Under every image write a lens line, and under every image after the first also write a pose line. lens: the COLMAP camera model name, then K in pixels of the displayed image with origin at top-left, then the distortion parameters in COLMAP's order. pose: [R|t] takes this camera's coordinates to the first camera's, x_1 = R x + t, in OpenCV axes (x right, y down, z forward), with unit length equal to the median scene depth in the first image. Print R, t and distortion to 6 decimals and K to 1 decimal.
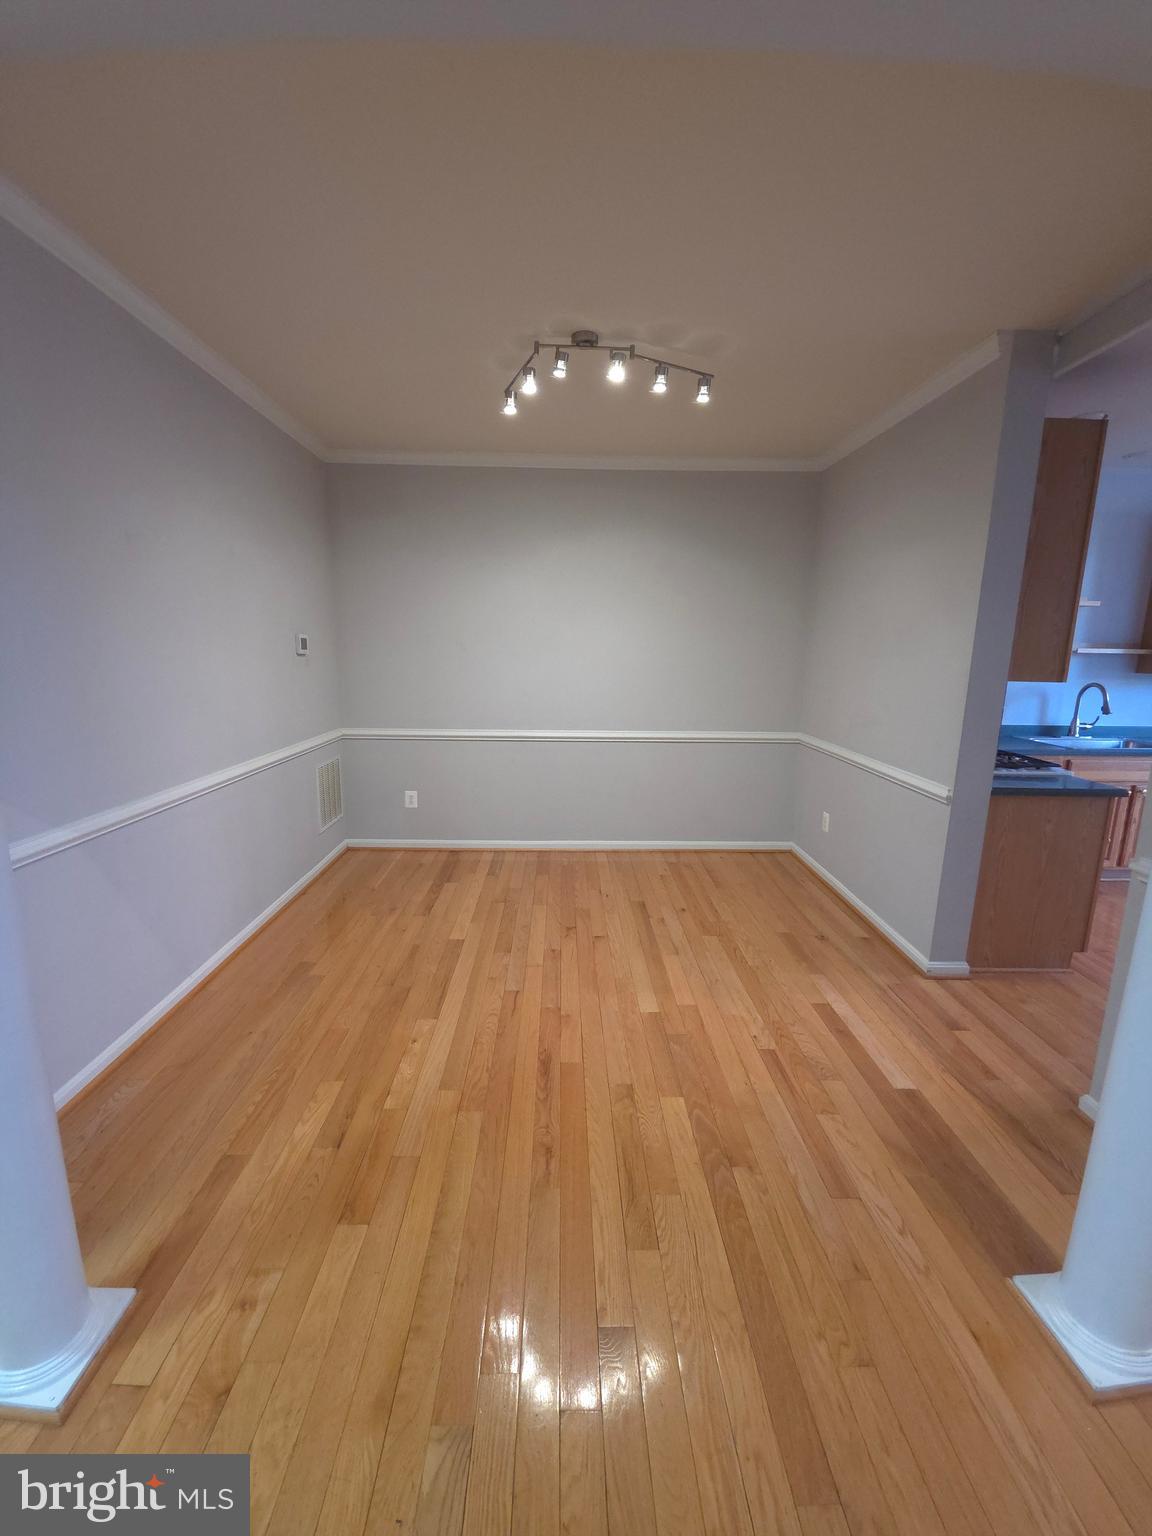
lens RADIAL K [[628.5, 0, 582.2], [0, 628.5, 763.4], [0, 0, 1]] dist [-0.001972, -0.000032]
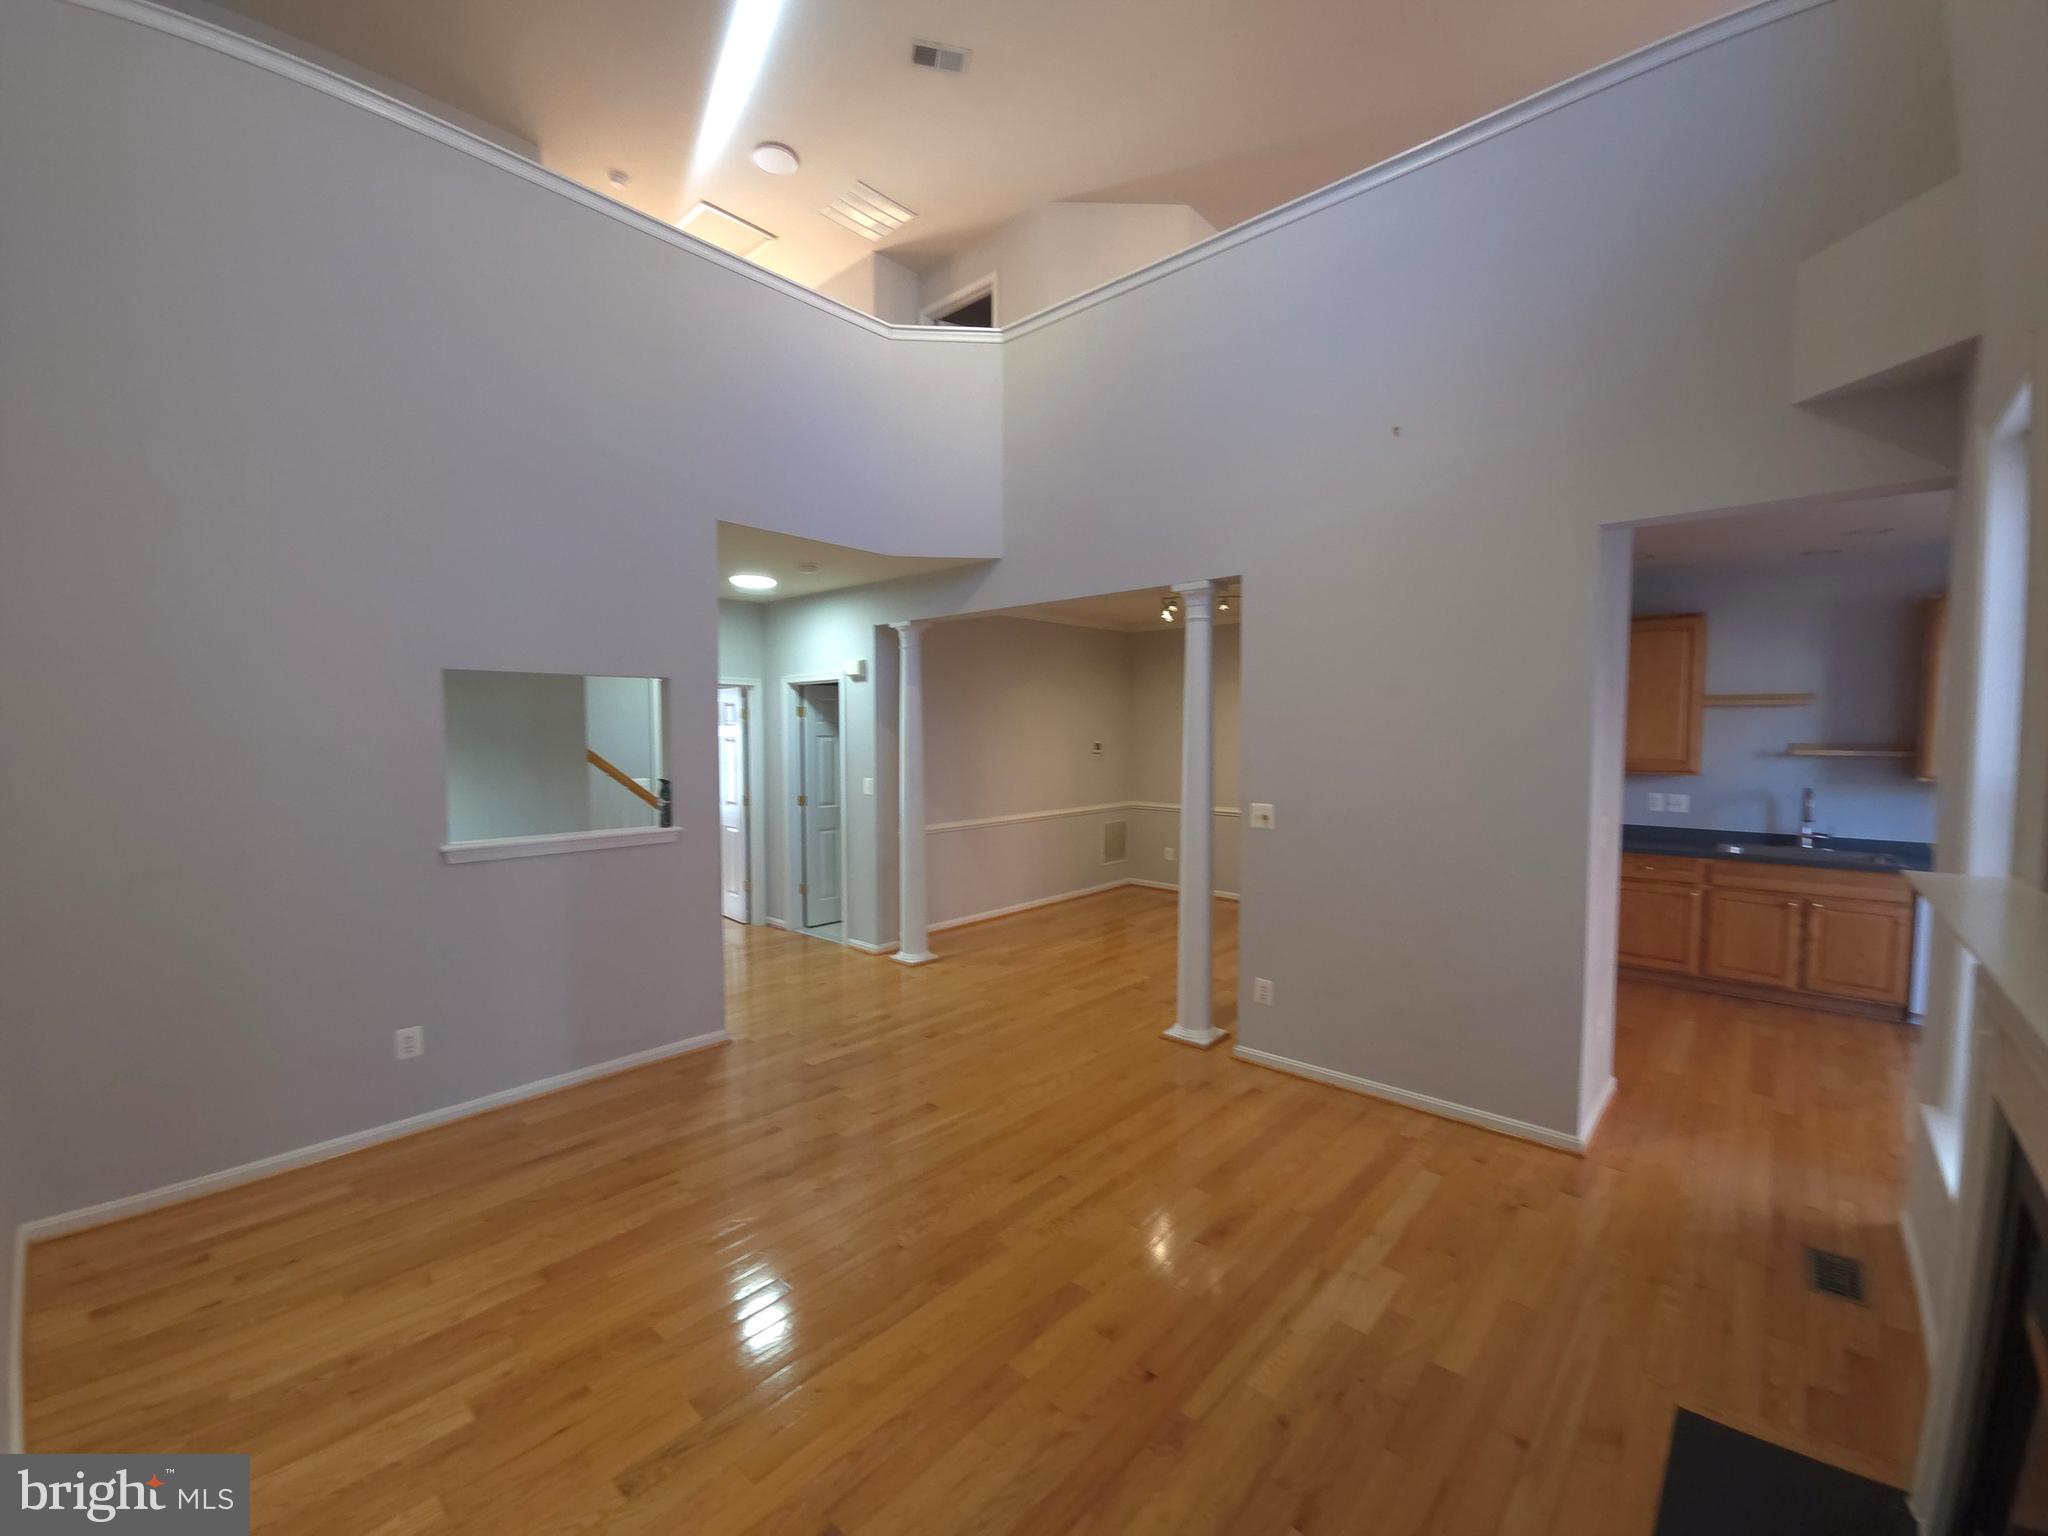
lens RADIAL K [[838.1, 0, 1024.0], [0, 838.1, 768.0], [0, 0, 1]] dist [-0.001972, -0.000032]
pose [[0.719891, 0.008475, -0.694036, 1.703181], [-0.107316, 0.989260, -0.099234, 0.191042], [0.685741, 0.145918, 0.713069, -1.249160]]
